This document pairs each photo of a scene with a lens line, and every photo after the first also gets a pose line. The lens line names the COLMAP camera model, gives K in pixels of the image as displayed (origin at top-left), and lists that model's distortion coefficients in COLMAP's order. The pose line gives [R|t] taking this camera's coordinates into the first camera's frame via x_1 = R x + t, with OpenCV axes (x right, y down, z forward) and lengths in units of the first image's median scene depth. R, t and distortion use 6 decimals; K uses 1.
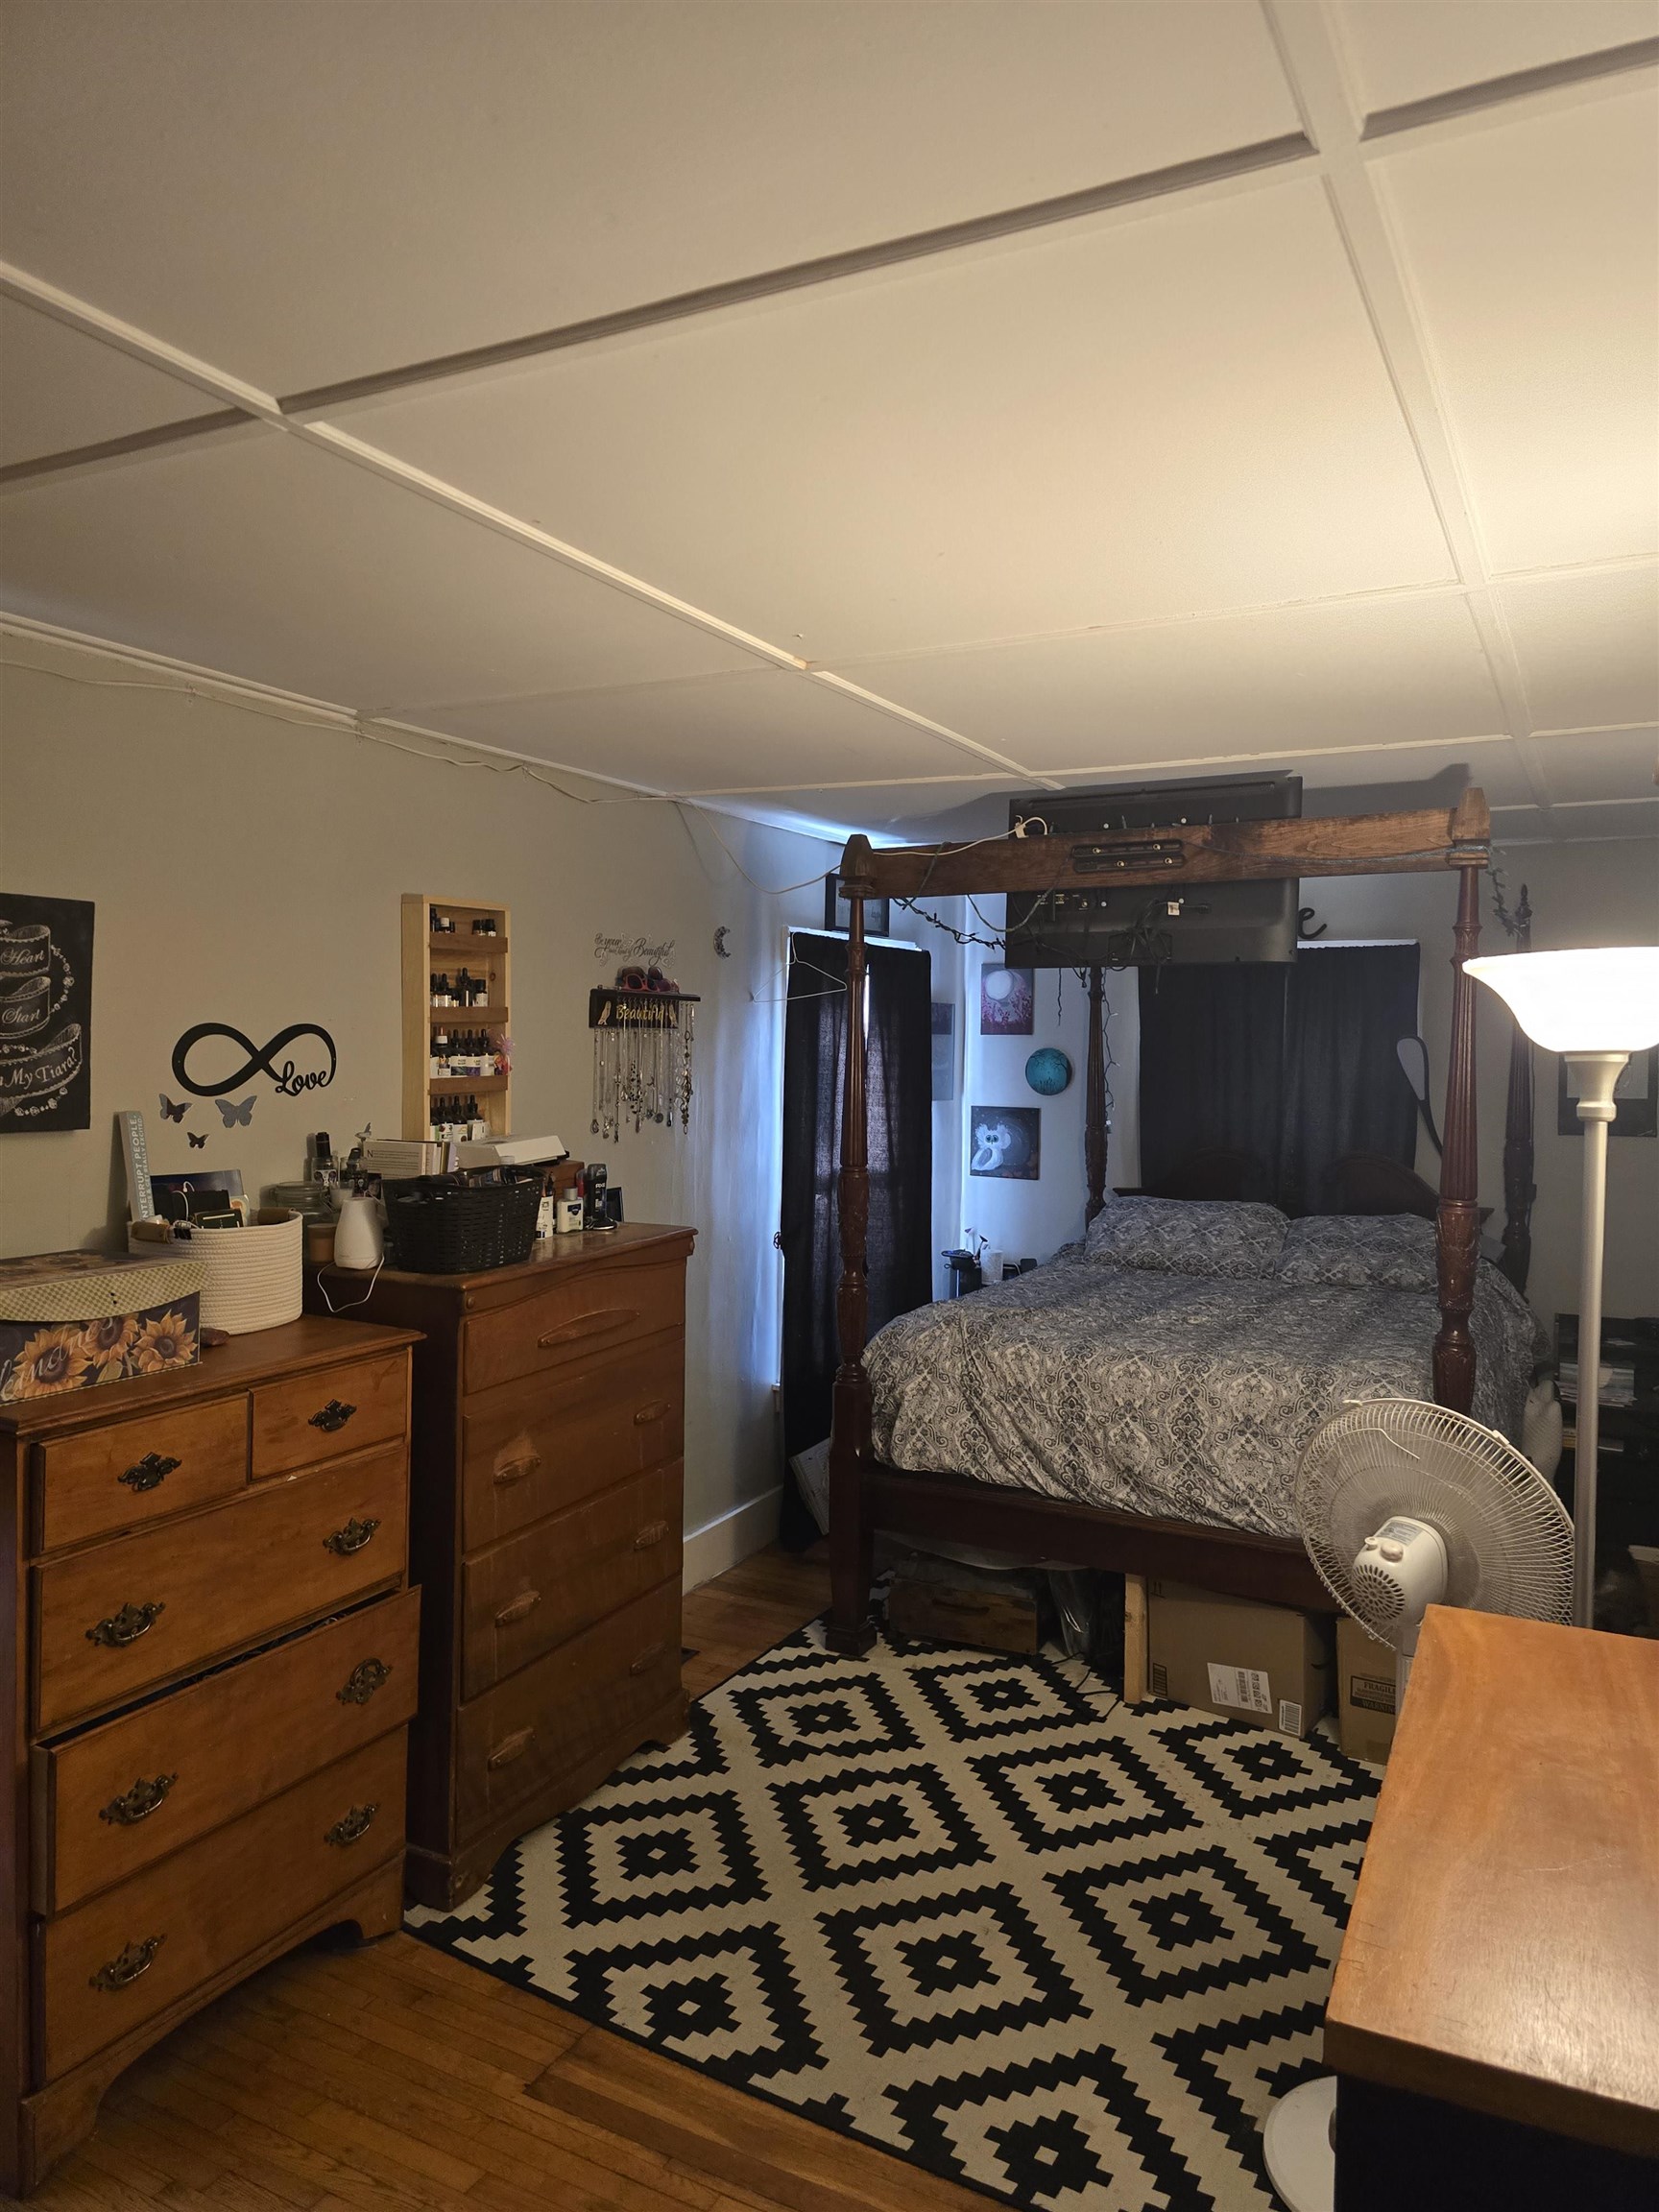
lens RADIAL K [[1492.8, 0, 835.9], [0, 1492.8, 1102.3], [0, 0, 1]] dist [0.030536, -0.006669]
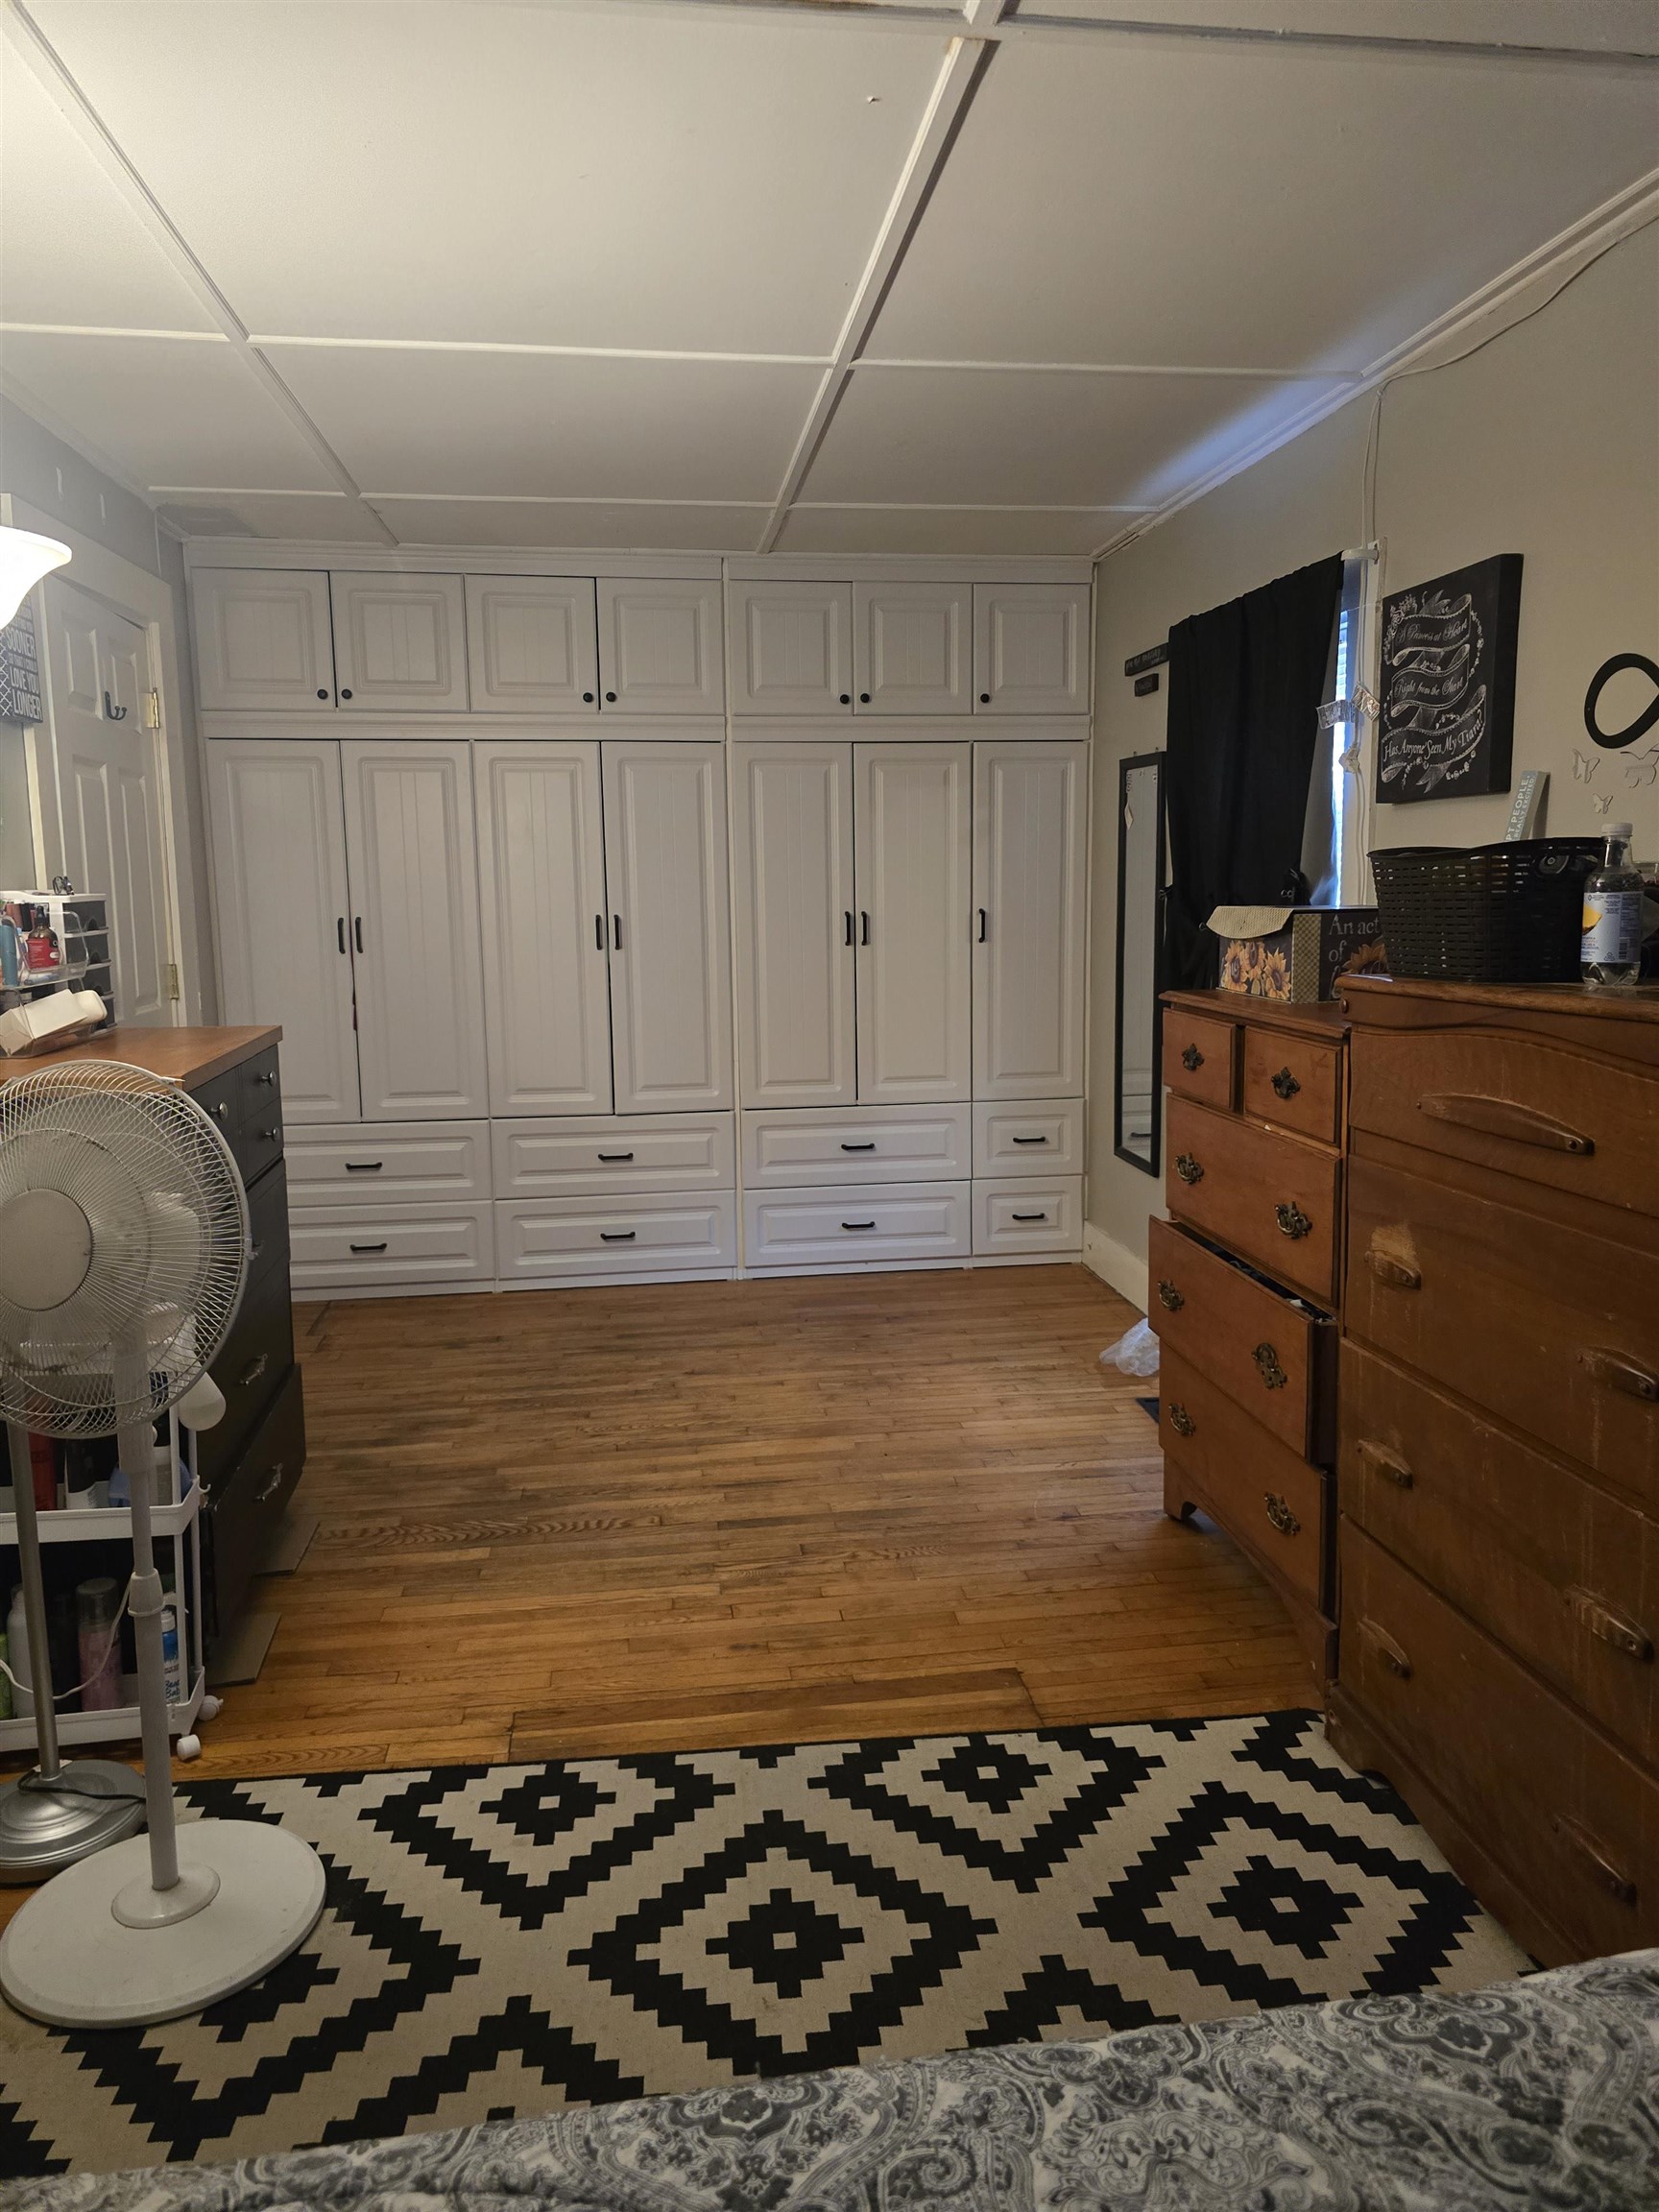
lens RADIAL K [[1492.8, 0, 837.3], [0, 1492.8, 1090.9], [0, 0, 1]] dist [0.030536, -0.006669]
pose [[-0.811084, 0.076223, -0.579941, 0.466083], [-0.031281, 0.984402, 0.173130, 0.059821], [0.584092, 0.158564, -0.796049, 1.629476]]
